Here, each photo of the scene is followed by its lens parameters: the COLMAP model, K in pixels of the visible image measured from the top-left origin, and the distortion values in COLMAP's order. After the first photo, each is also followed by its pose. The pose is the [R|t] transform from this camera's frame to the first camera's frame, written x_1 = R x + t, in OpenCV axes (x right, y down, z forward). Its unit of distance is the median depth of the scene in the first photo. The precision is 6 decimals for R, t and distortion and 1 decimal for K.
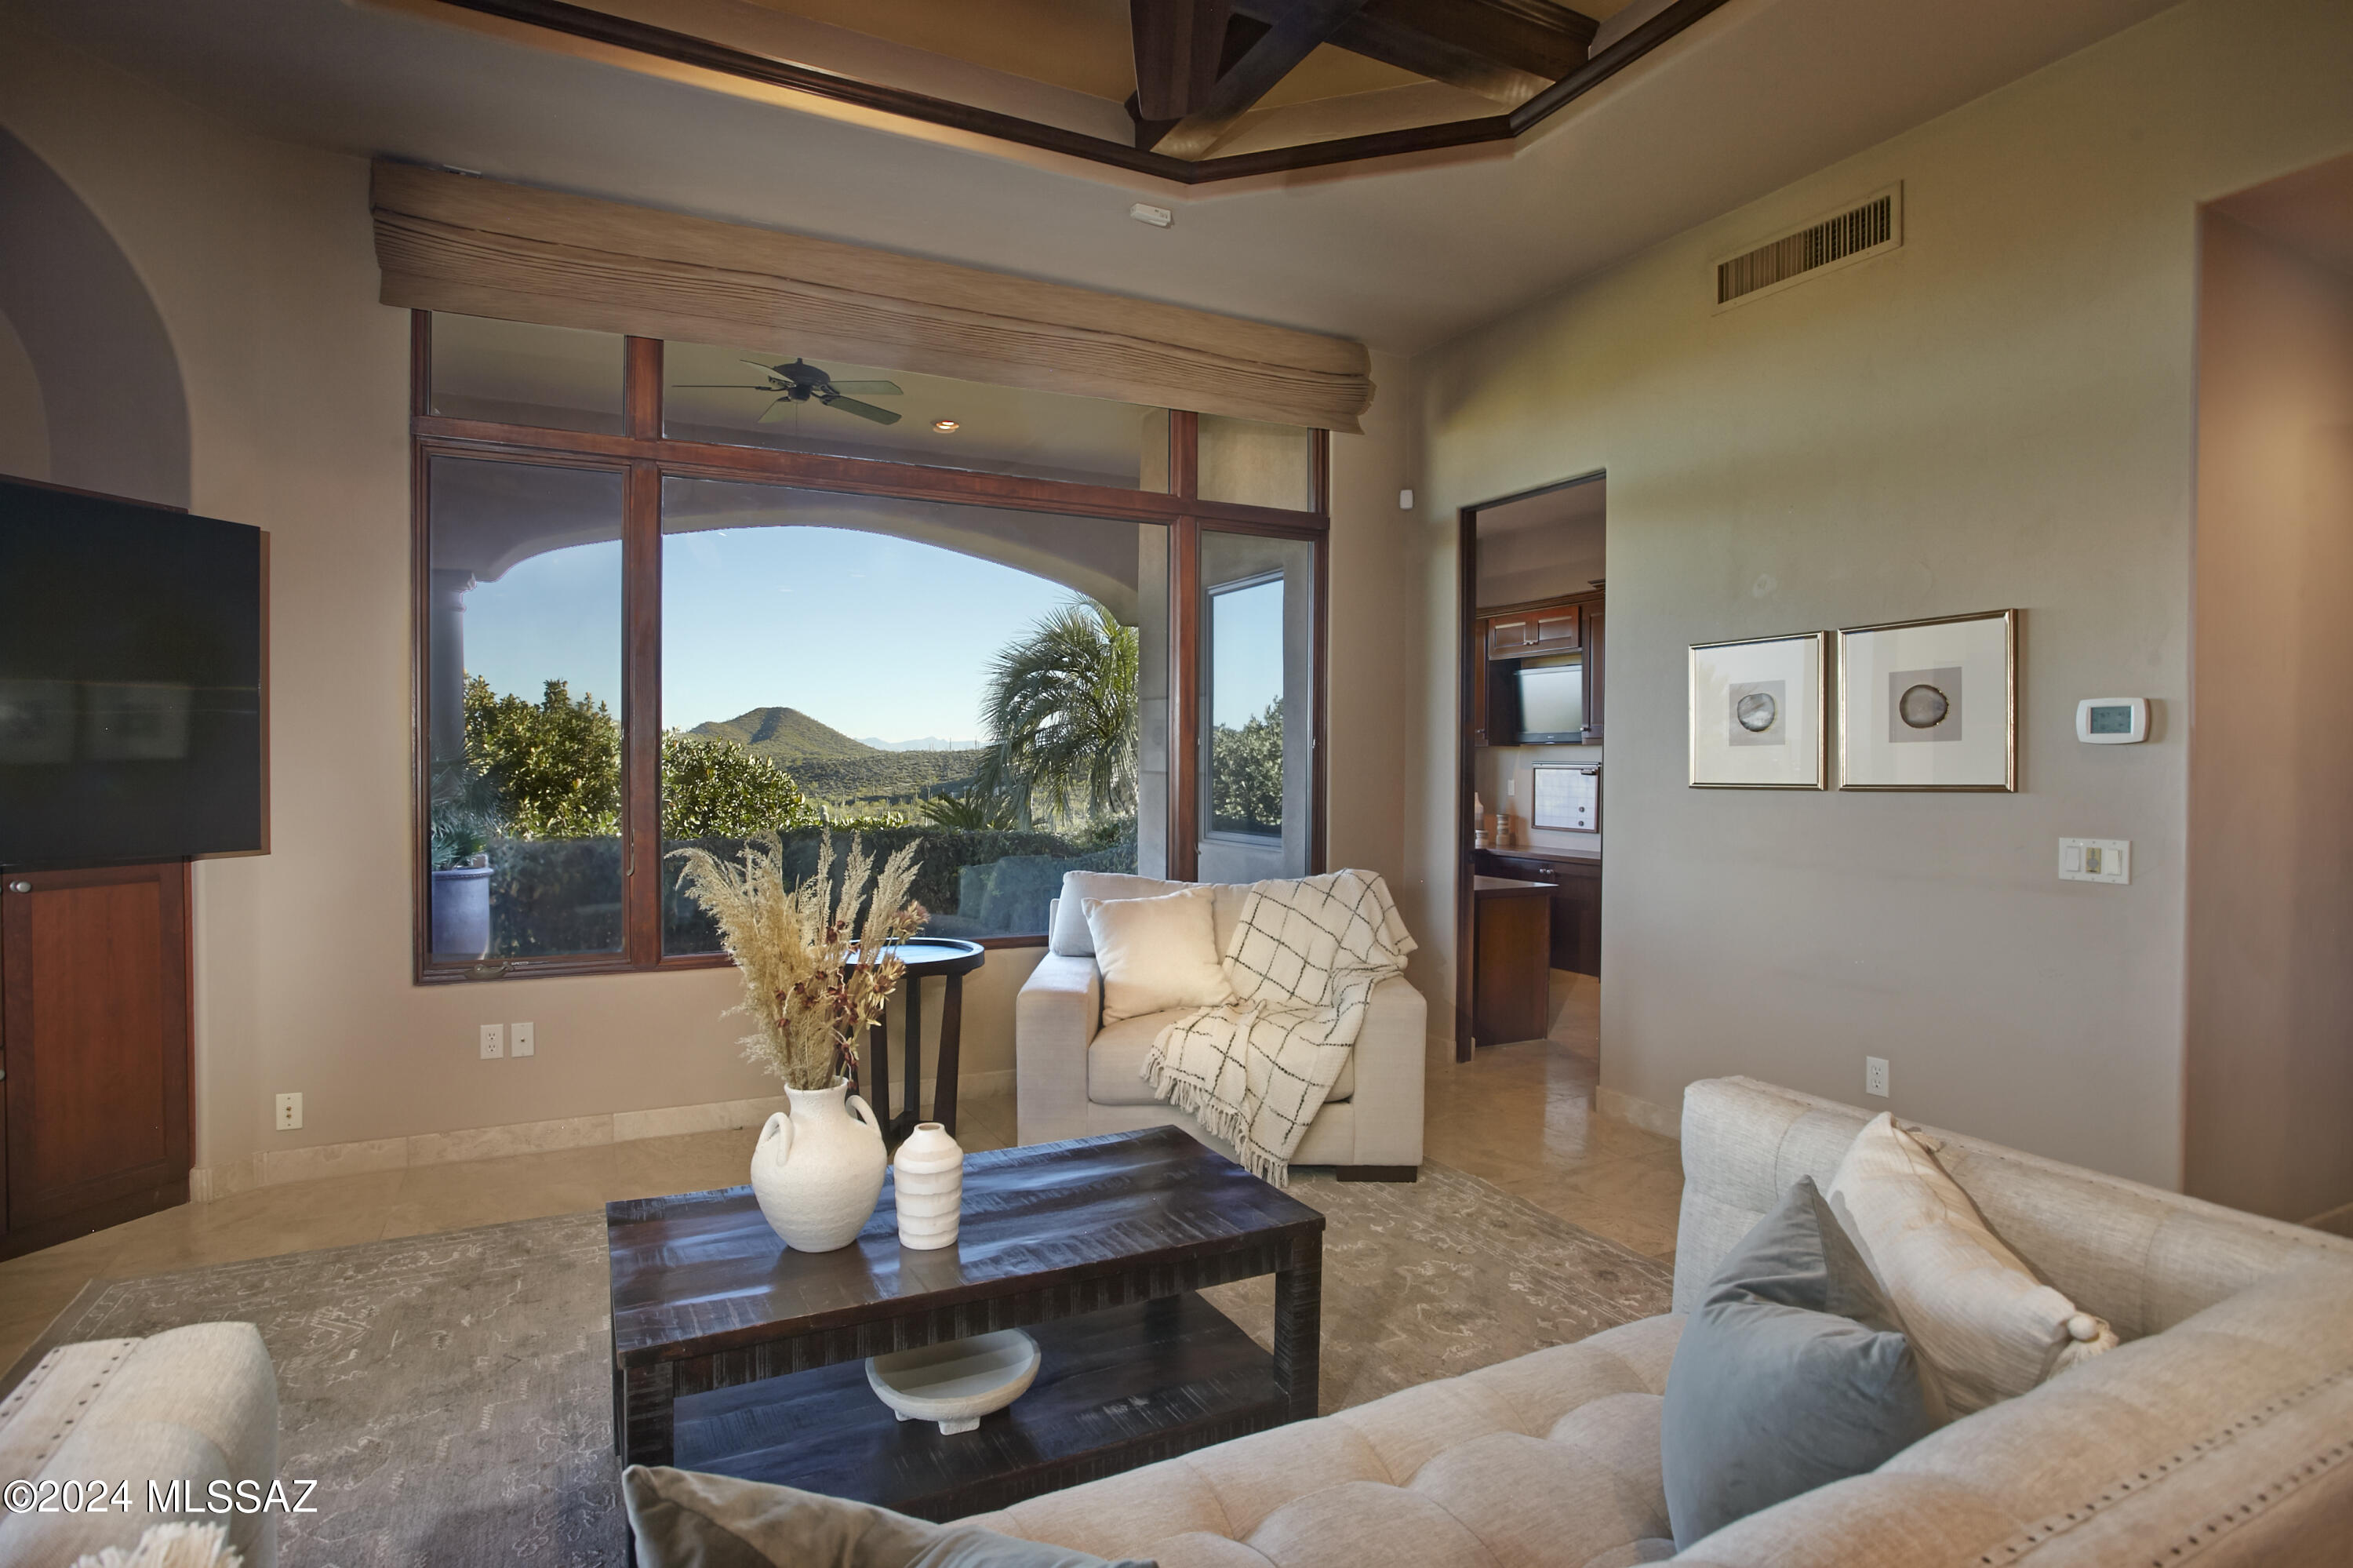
lens RADIAL K [[1265.5, 0, 1176.5], [0, 1265.5, 784.0], [0, 0, 1]] dist [-0.007896, 0.000464]
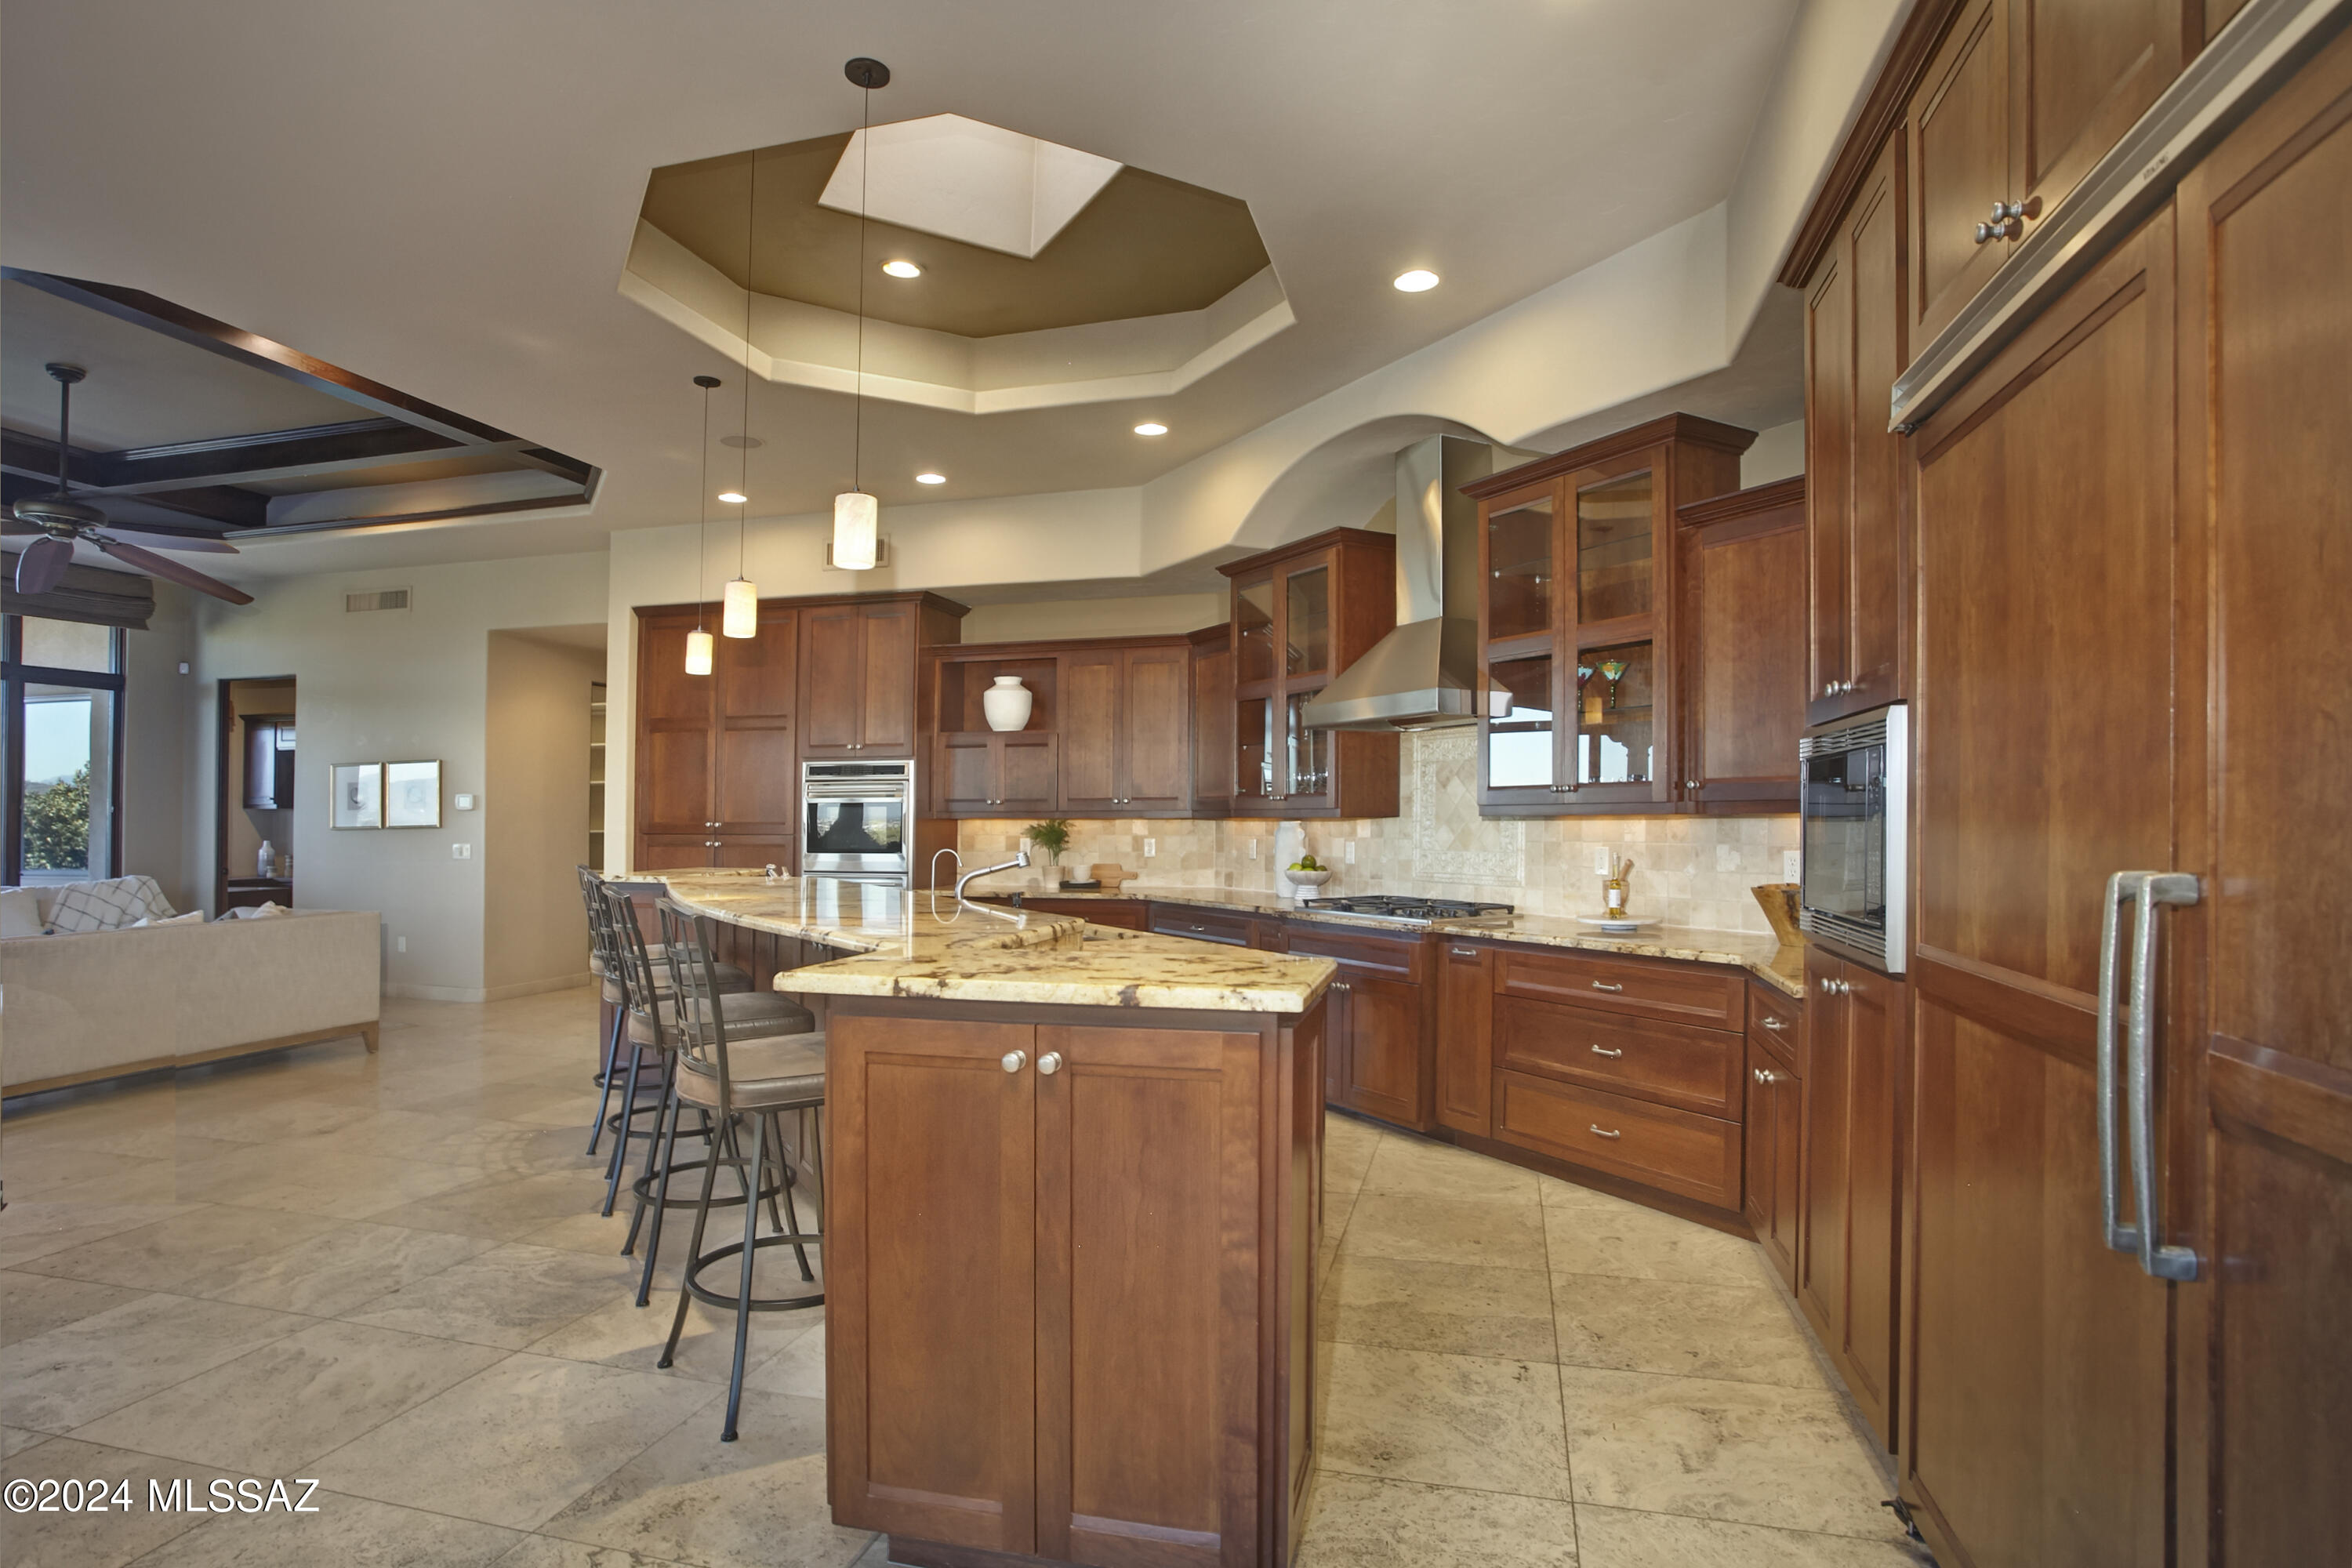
lens RADIAL K [[1264.9, 0, 1176.0], [0, 1264.9, 784.0], [0, 0, 1]] dist [-0.007896, 0.000464]
pose [[0.703829, 0.013609, 0.710239, -0.090844], [0.018336, 0.999135, -0.037316, 0.025474], [-0.710133, 0.039287, 0.702971, -1.253590]]
